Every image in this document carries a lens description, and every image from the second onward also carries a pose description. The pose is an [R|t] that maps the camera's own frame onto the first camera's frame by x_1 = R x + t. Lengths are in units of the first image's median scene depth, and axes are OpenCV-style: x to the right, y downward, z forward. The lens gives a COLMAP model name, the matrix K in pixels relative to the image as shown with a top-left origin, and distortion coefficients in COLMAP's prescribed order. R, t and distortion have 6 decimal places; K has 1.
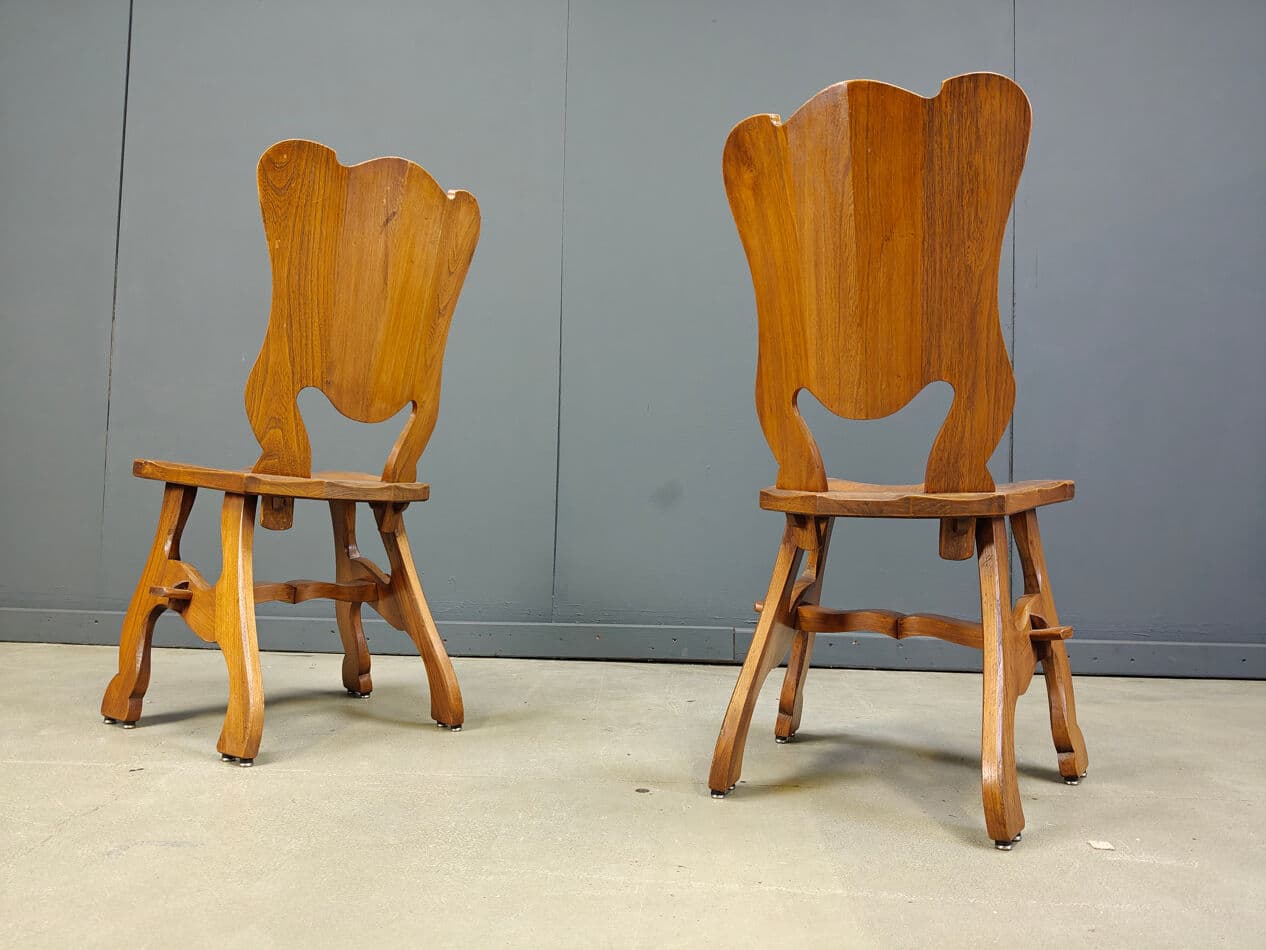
lens RADIAL K [[983.4, 0, 633.0], [0, 983.4, 475.0], [0, 0, 1]] dist [0.064063, -0.125289]
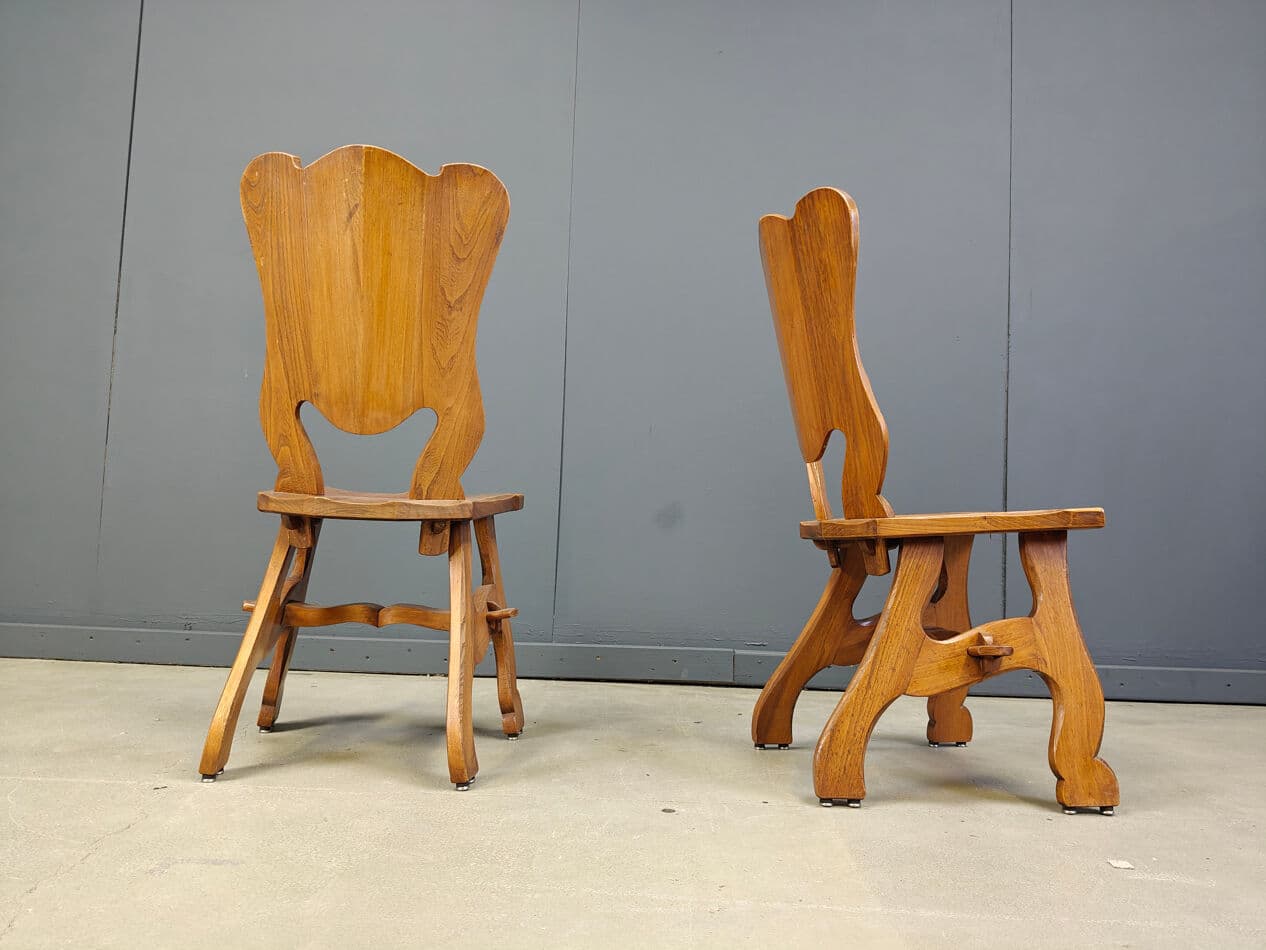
lens RADIAL K [[983.4, 0, 633.0], [0, 983.4, 475.0], [0, 0, 1]] dist [0.064063, -0.125289]
pose [[0.702273, -0.050443, -0.710118, 0.583305], [0.004789, 0.997799, -0.066142, 0.049455], [0.711892, 0.043049, 0.700969, 0.544030]]
